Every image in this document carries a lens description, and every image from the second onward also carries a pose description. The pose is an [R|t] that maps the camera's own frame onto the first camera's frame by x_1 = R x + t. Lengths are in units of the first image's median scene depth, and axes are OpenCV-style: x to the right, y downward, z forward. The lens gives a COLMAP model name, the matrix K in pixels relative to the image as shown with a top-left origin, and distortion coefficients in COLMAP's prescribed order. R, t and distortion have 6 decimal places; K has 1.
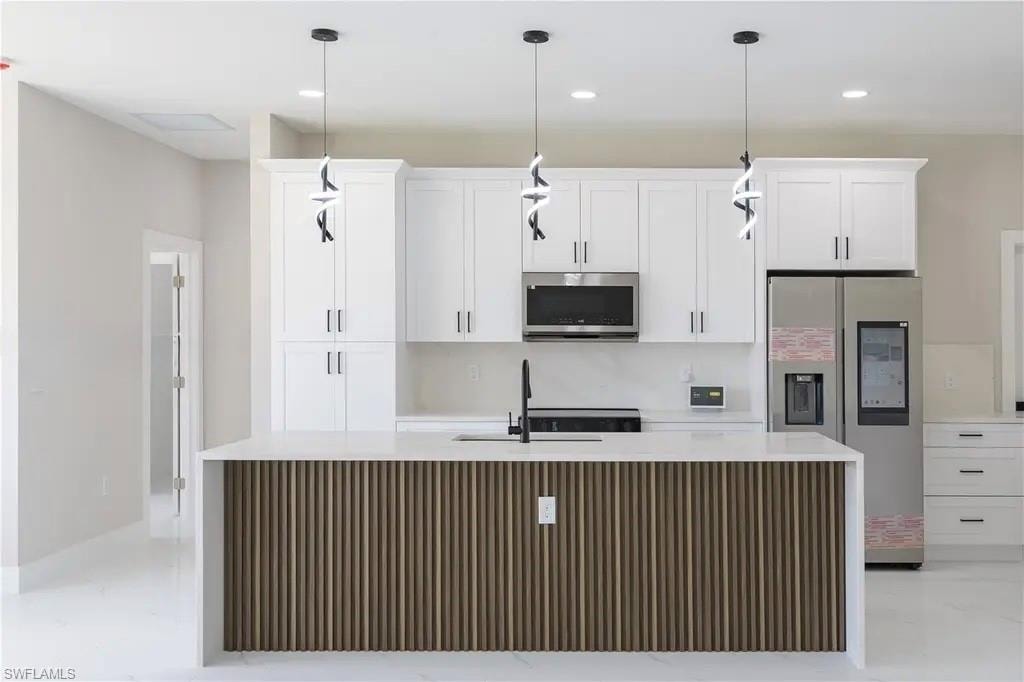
lens RADIAL K [[1052.8, 0, 595.1], [0, 1052.8, 307.1], [0, 0, 1]] dist [-0.007525, 0.000000]
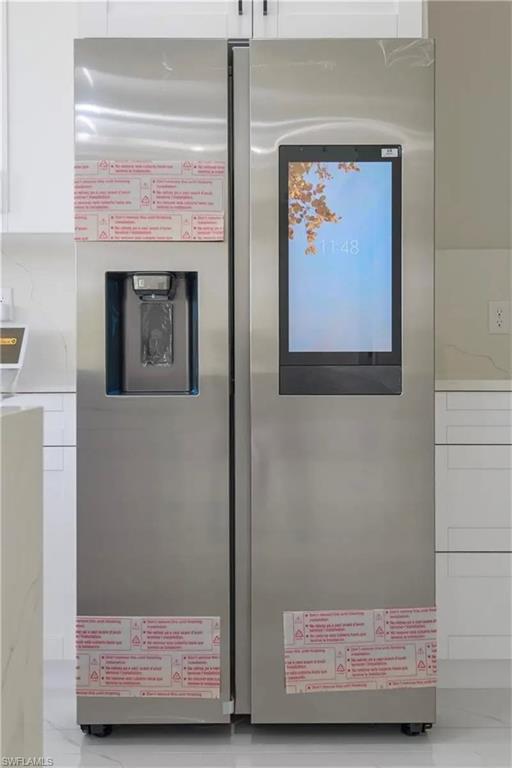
lens RADIAL K [[726.6, 0, 273.3], [0, 726.6, 399.6], [0, 0, 1]] dist [0.033286, 0.000000]
pose [[0.999726, -0.004754, 0.022925, 0.239388], [0.004027, 0.999491, 0.031652, 0.104635], [-0.023063, -0.031551, 0.999236, 0.707748]]
